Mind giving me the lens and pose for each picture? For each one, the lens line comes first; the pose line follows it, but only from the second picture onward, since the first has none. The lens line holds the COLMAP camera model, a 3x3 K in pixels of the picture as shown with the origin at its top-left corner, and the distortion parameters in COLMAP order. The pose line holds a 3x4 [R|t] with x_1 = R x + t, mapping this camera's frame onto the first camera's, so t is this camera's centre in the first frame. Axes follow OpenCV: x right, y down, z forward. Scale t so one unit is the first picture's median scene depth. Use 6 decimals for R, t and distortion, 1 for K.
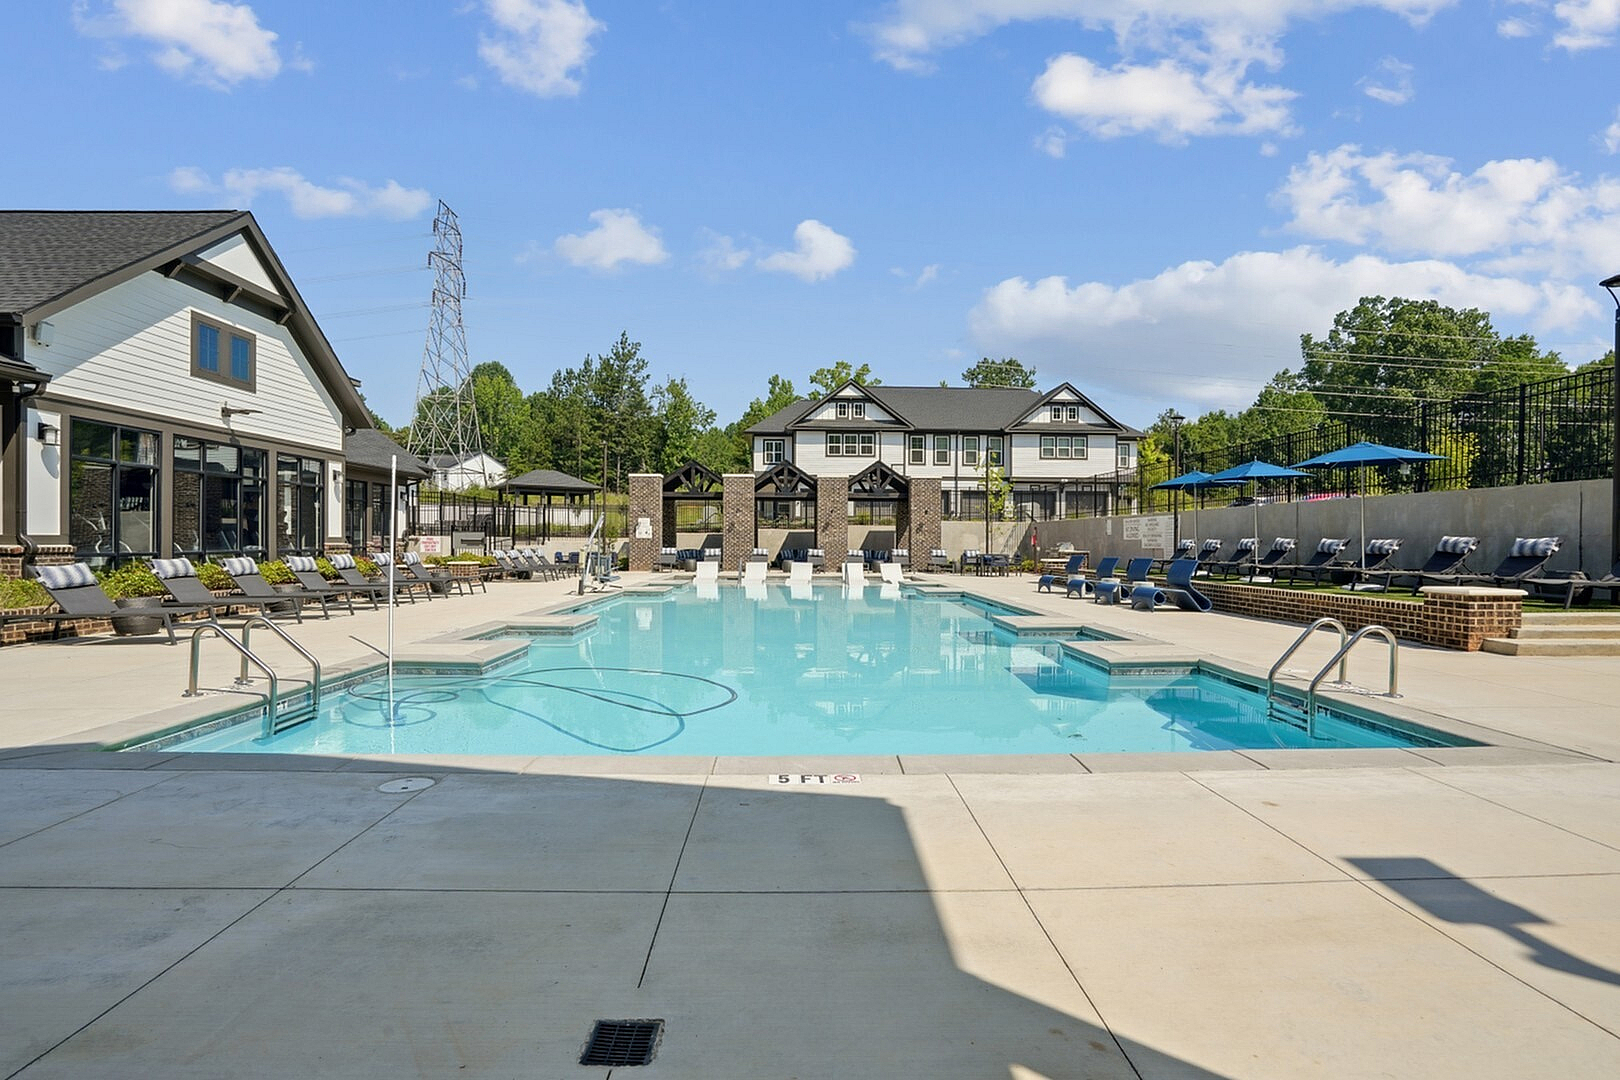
lens RADIAL K [[780.3, 0, 810.0], [0, 780.3, 540.0], [0, 0, 1]] dist [-0.072581, 0.071744]
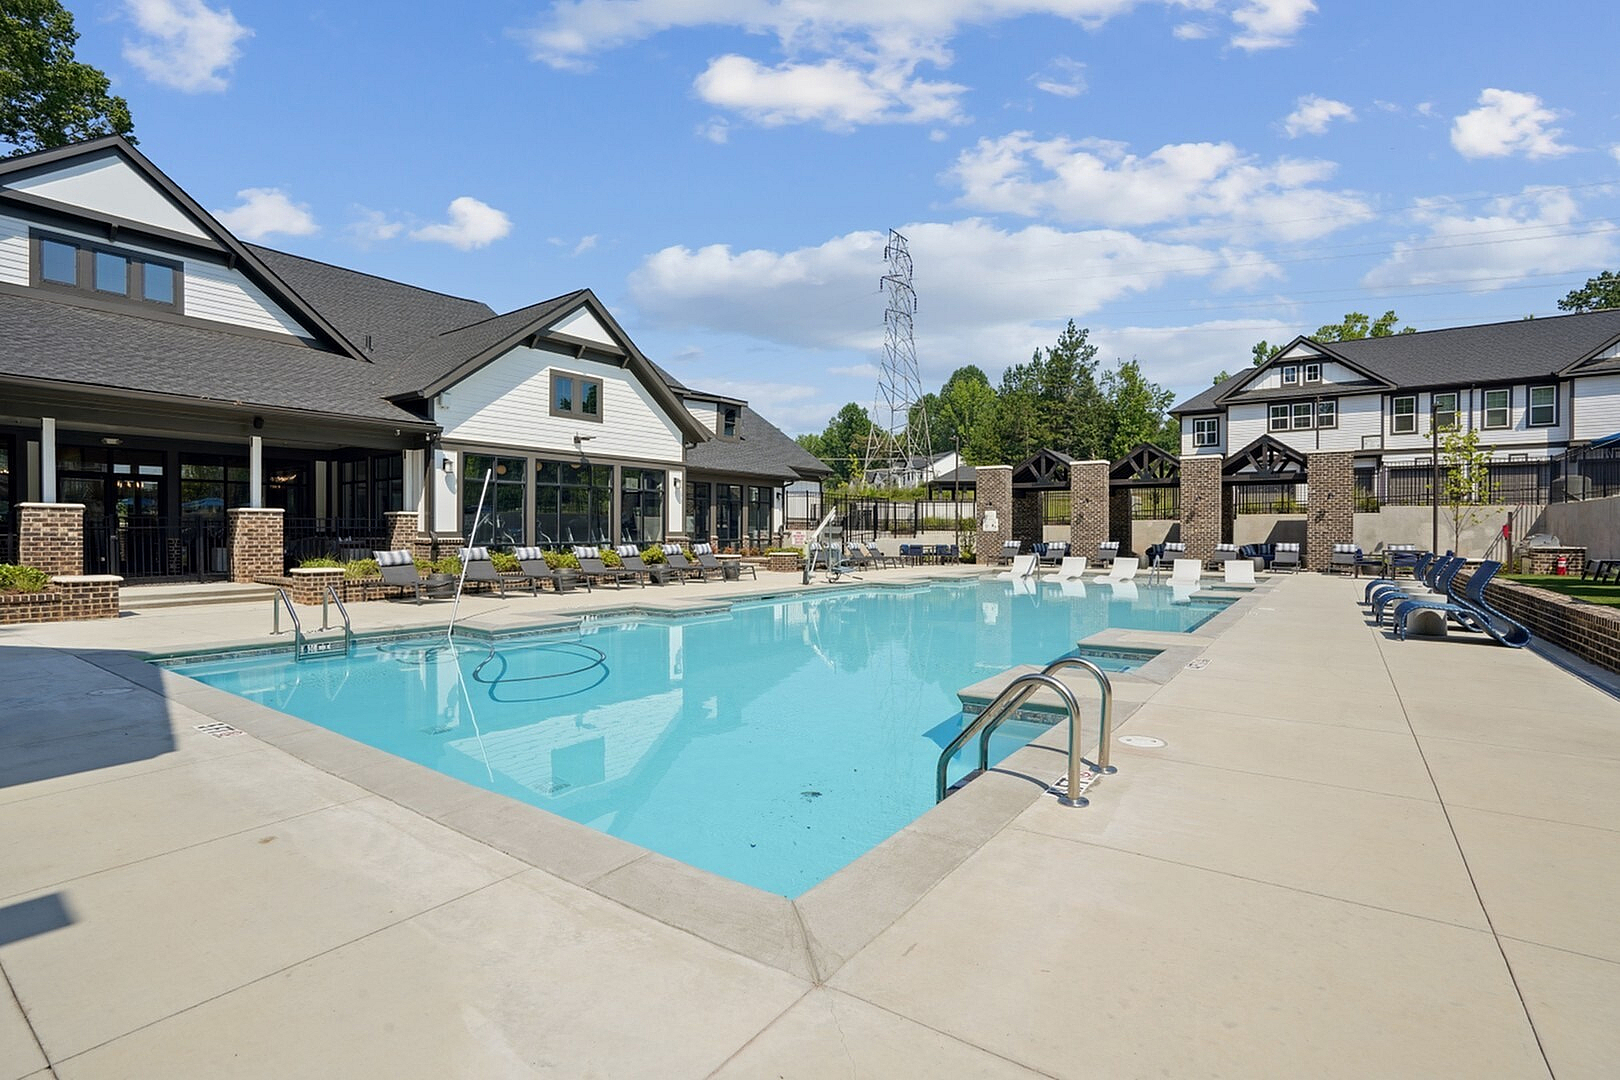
lens RADIAL K [[777.6, 0, 824.0], [0, 777.6, 514.8], [0, 0, 1]] dist [-0.000686, 0.000209]
pose [[0.815979, -0.018241, -0.577793, 0.119334], [0.004181, 0.999662, -0.025656, 0.000772], [0.578066, 0.018519, 0.815780, 0.043810]]
